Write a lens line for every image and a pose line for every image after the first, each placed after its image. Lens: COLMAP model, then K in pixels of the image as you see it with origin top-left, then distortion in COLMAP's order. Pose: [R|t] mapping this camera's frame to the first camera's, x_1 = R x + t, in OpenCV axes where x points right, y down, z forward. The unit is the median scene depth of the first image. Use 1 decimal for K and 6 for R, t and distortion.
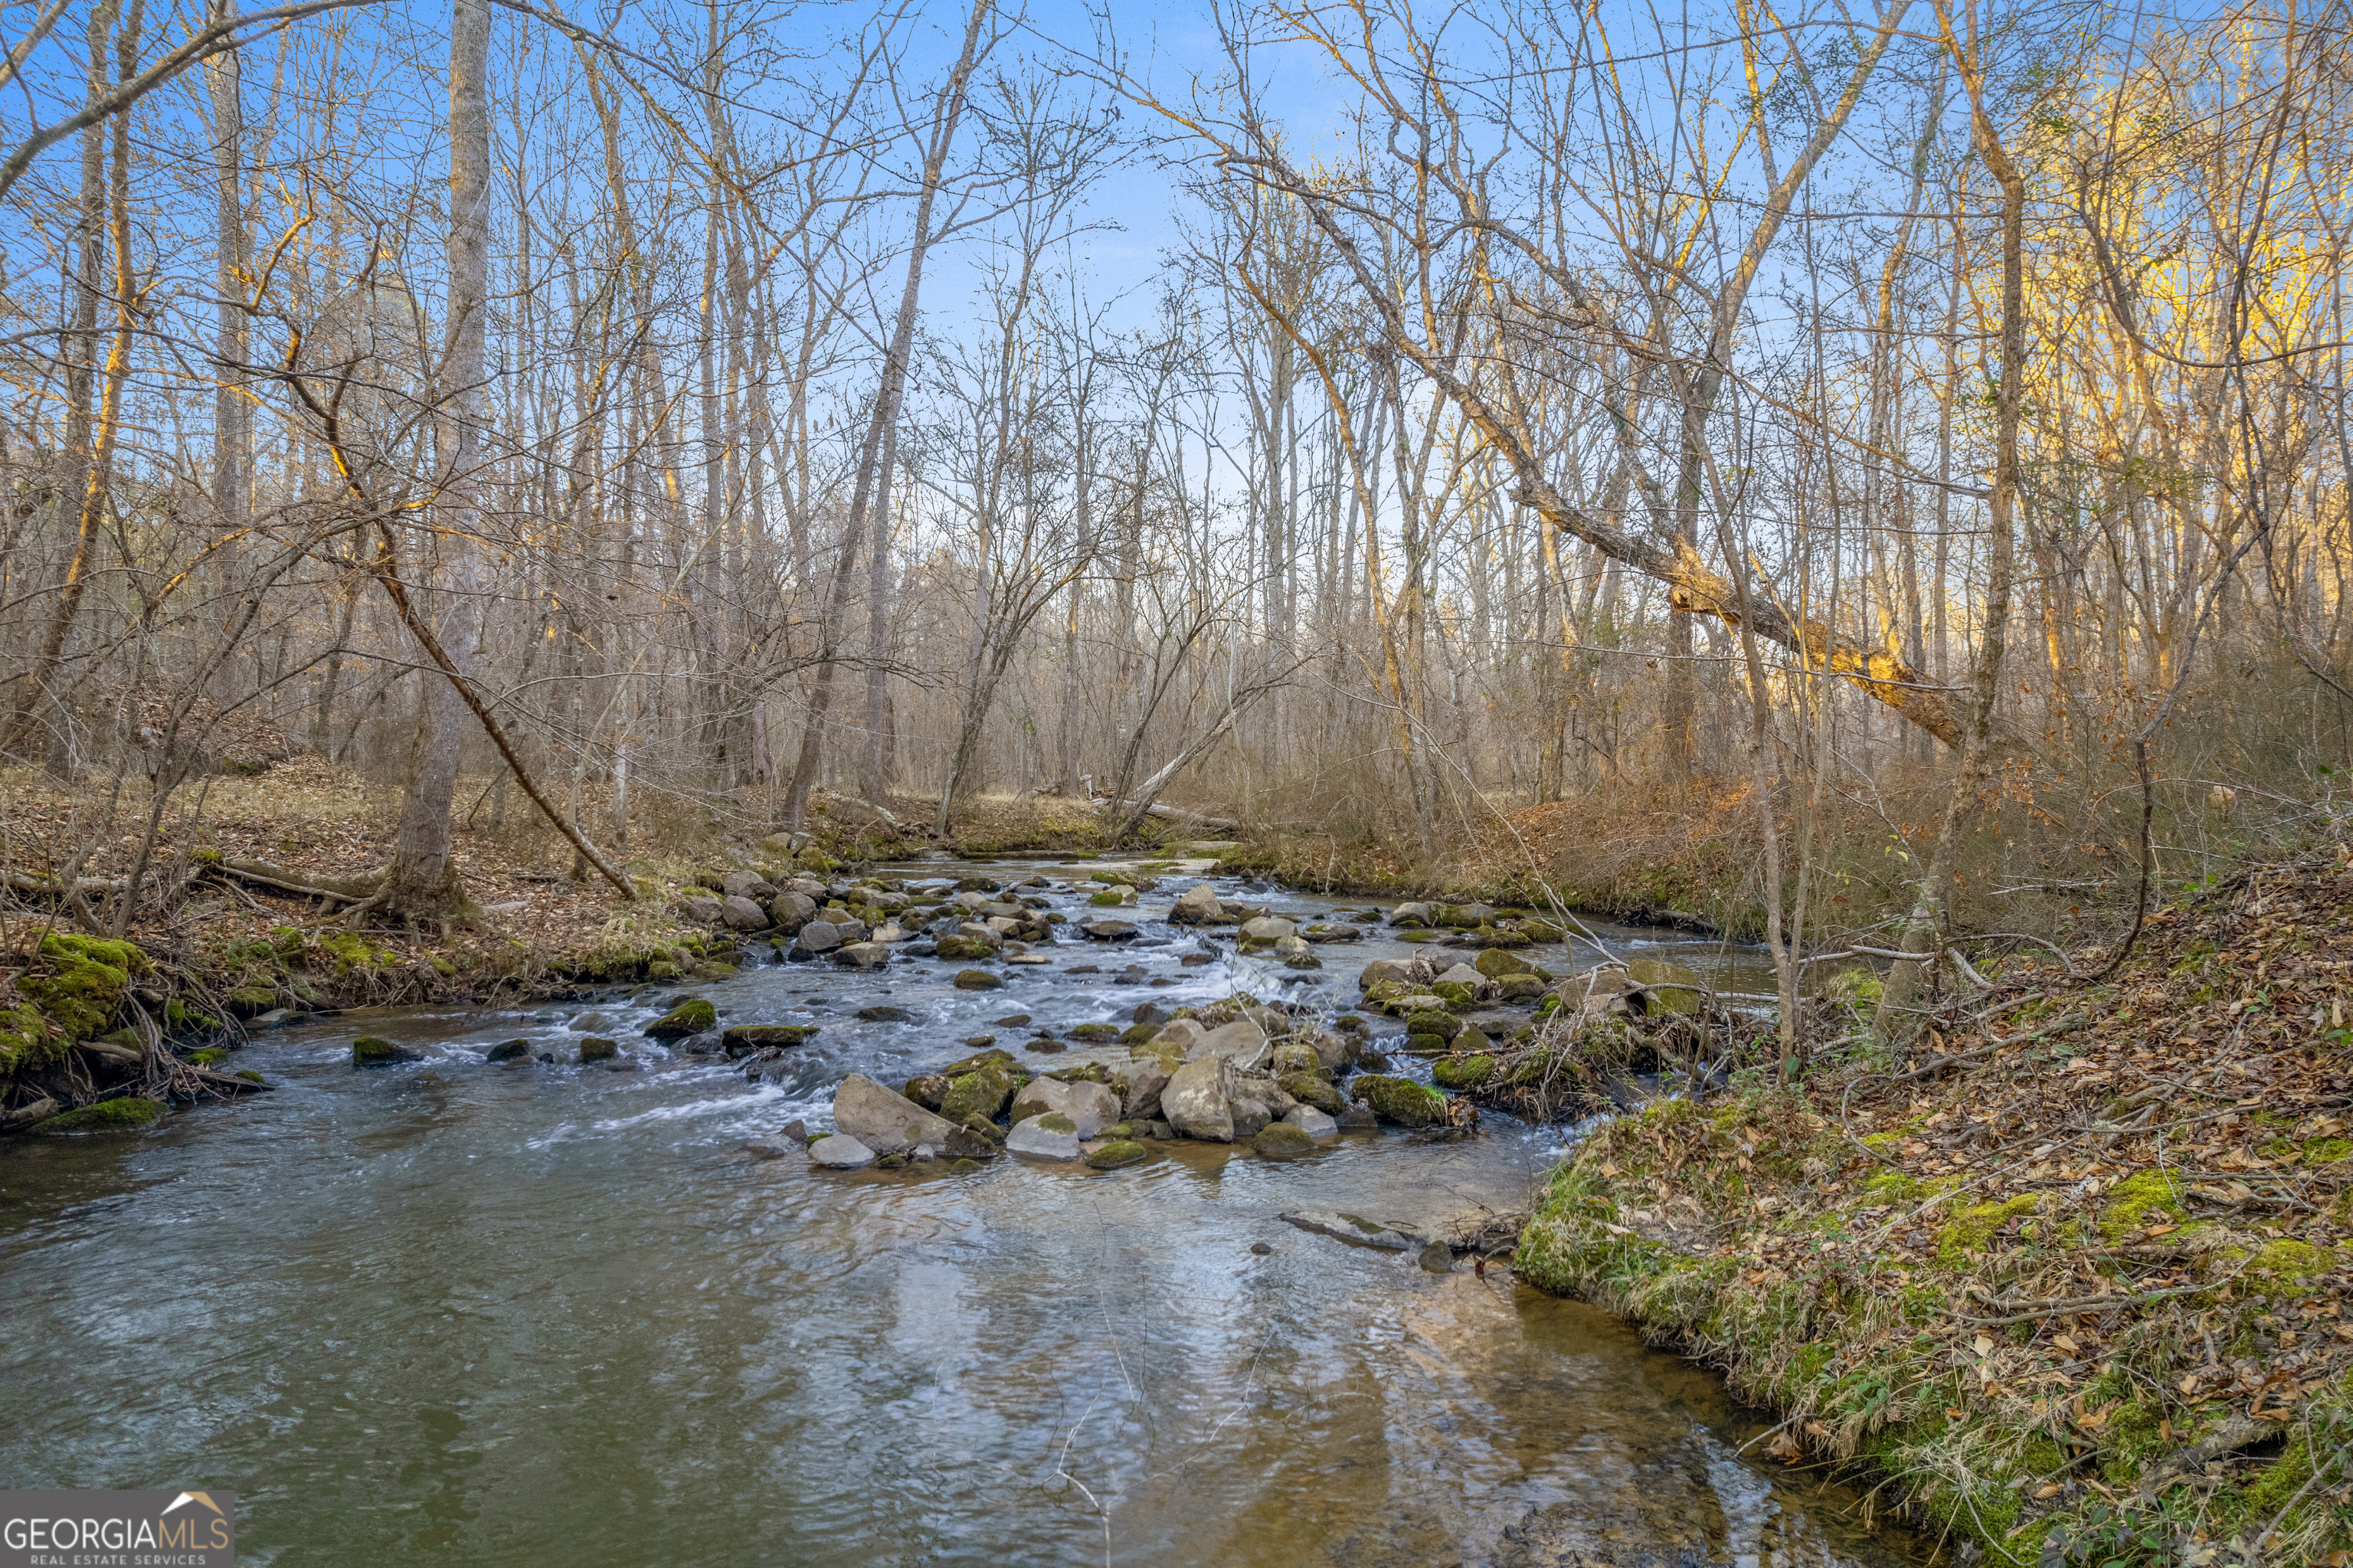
lens RADIAL K [[1528.5, 0, 1165.8], [0, 1528.5, 785.5], [0, 0, 1]] dist [-0.009772, -0.000560]
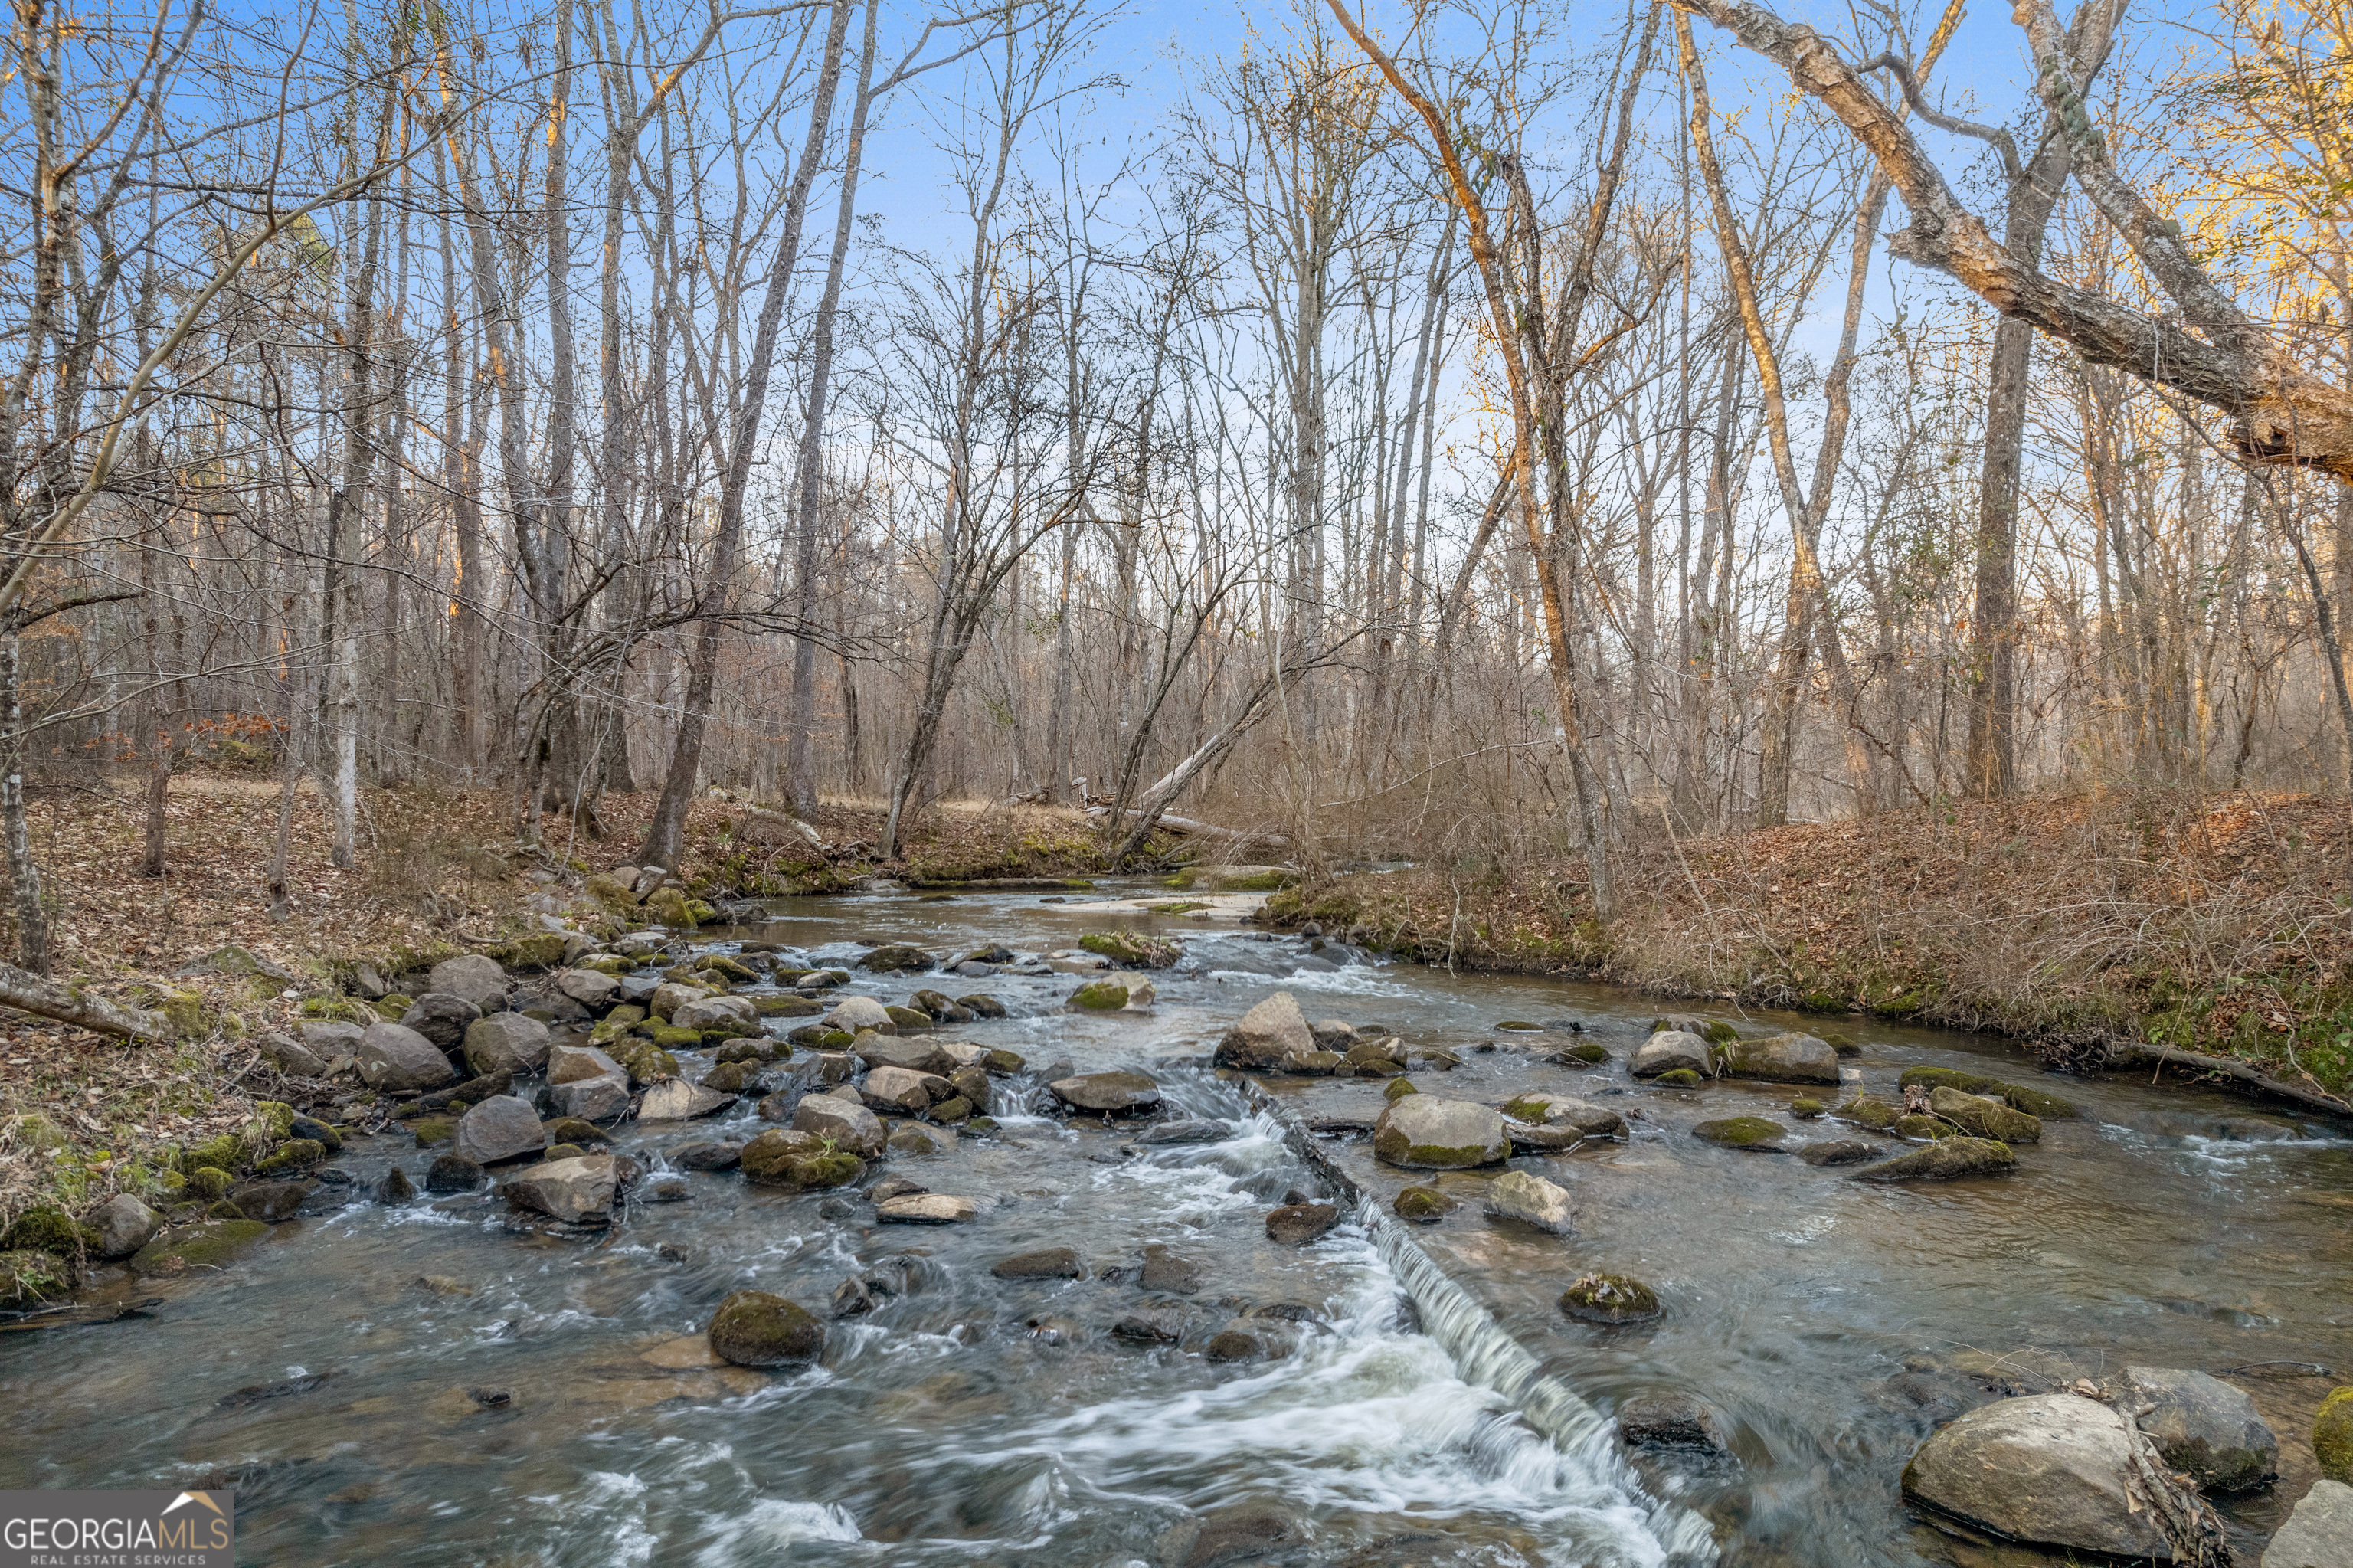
lens RADIAL K [[1528.5, 0, 1165.4], [0, 1528.5, 786.1], [0, 0, 1]] dist [-0.009772, -0.000560]
pose [[1.000000, 0.000801, -0.000064, -0.015813], [-0.000801, 0.999999, 0.001209, -0.009107], [0.000065, -0.001209, 0.999999, 0.463320]]
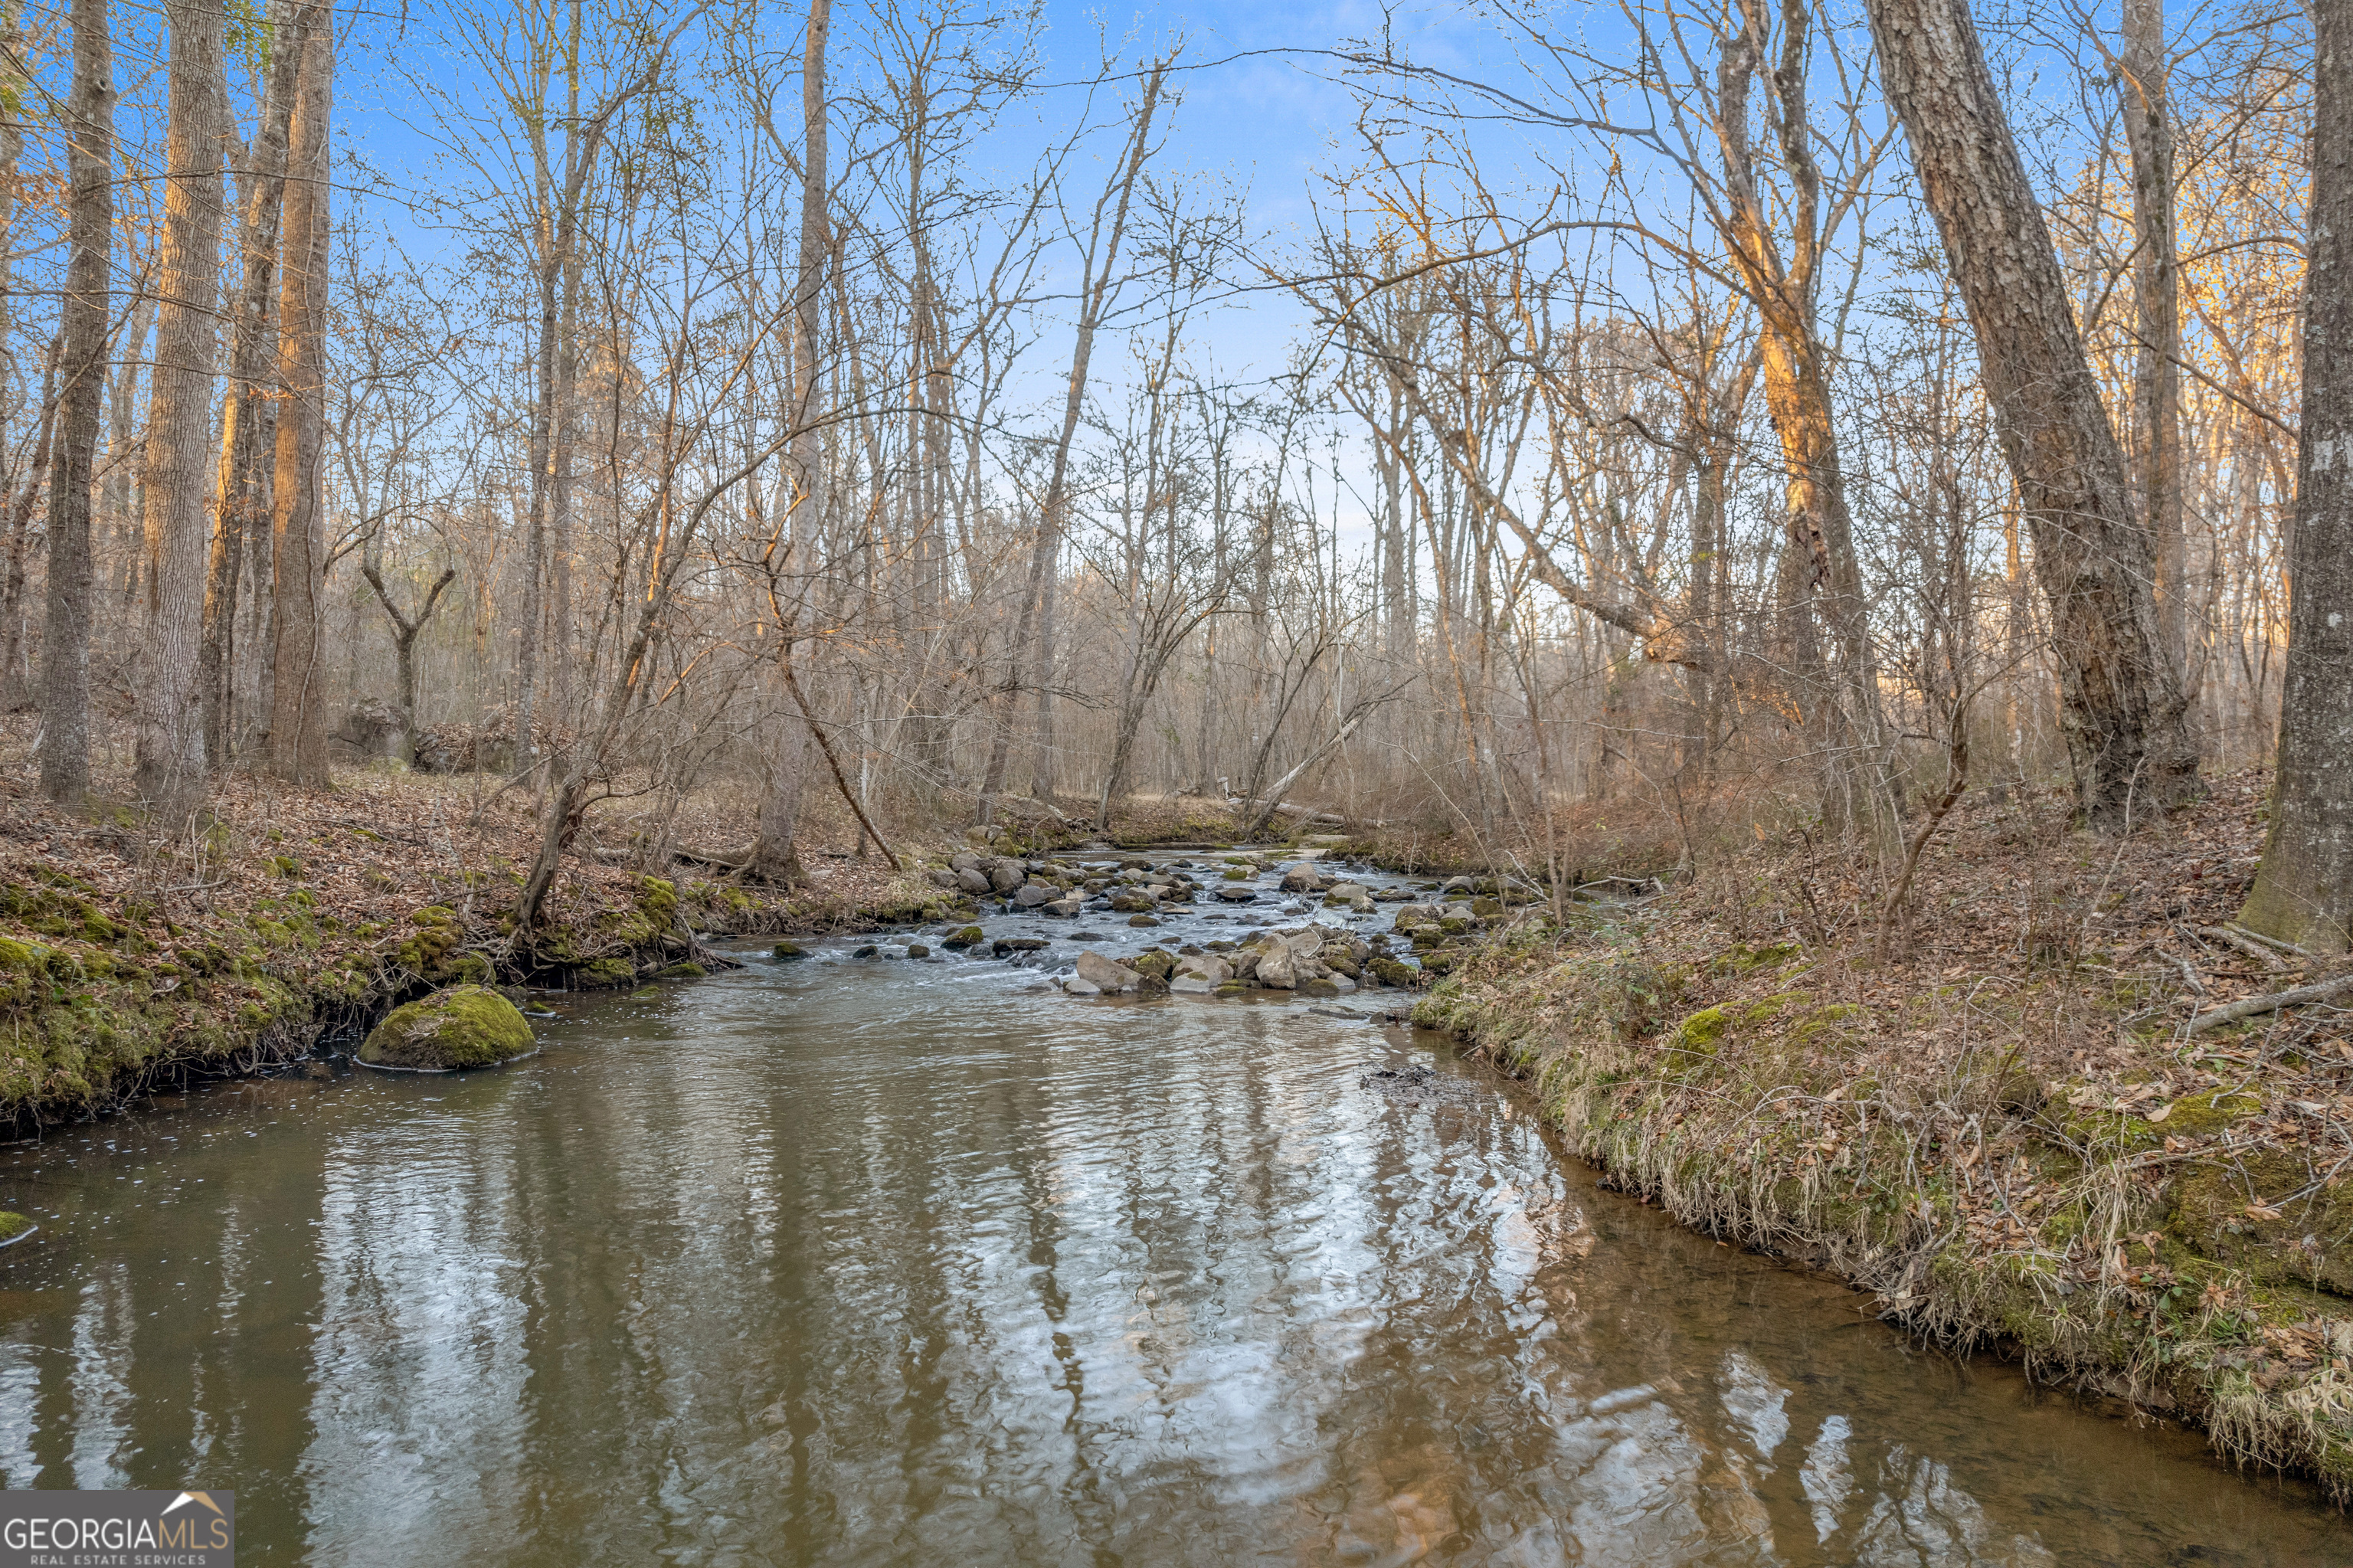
lens RADIAL K [[1528.5, 0, 1172.2], [0, 1528.5, 780.8], [0, 0, 1]] dist [-0.009772, -0.000560]
pose [[0.996162, -0.001523, -0.087514, 0.025705], [0.001289, 0.999995, -0.002730, -0.003767], [0.087517, 0.002606, 0.996160, -0.358893]]
